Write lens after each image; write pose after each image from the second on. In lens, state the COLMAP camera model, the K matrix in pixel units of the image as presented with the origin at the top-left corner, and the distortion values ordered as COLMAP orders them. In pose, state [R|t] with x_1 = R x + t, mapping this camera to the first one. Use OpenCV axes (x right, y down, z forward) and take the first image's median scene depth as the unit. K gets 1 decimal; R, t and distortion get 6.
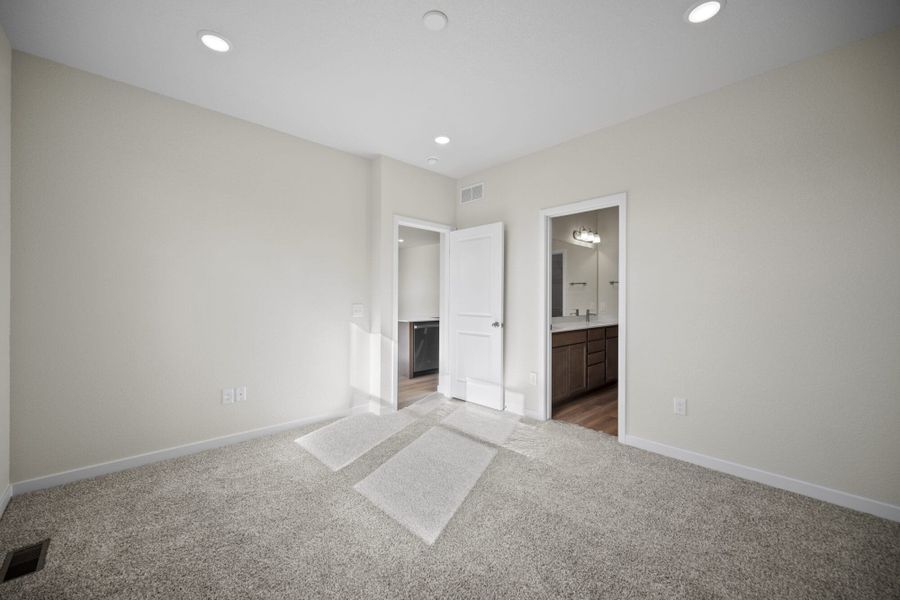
lens RADIAL K [[357.3, 0, 453.1], [0, 357.3, 298.0], [0, 0, 1]] dist [-0.000196, -0.000218]
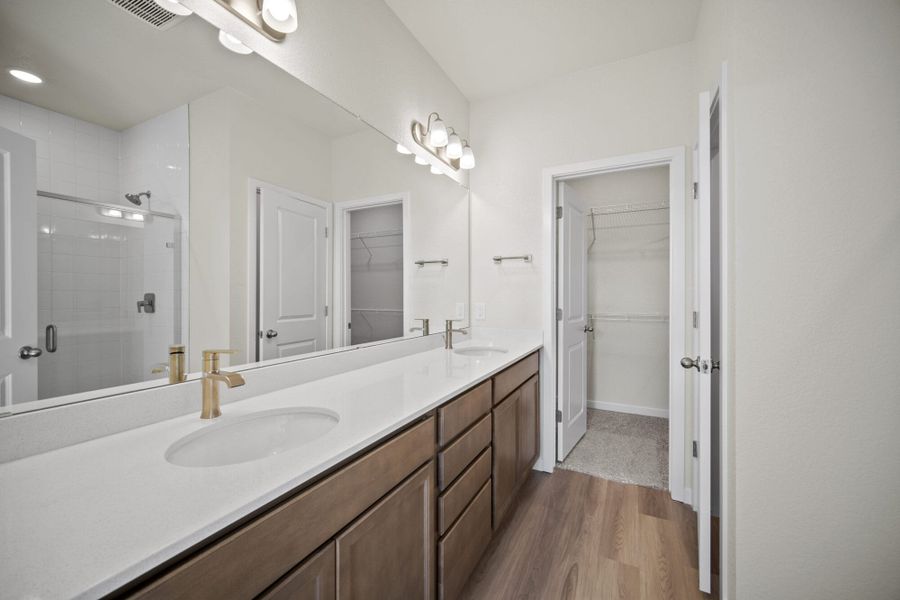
lens RADIAL K [[357.3, 0, 449.3], [0, 357.3, 297.0], [0, 0, 1]] dist [-0.000196, -0.000218]
pose [[0.945323, -0.005510, 0.326090, 0.235894], [0.003070, 0.999963, 0.007998, 0.002491], [-0.326122, -0.006560, 0.945305, 0.591053]]
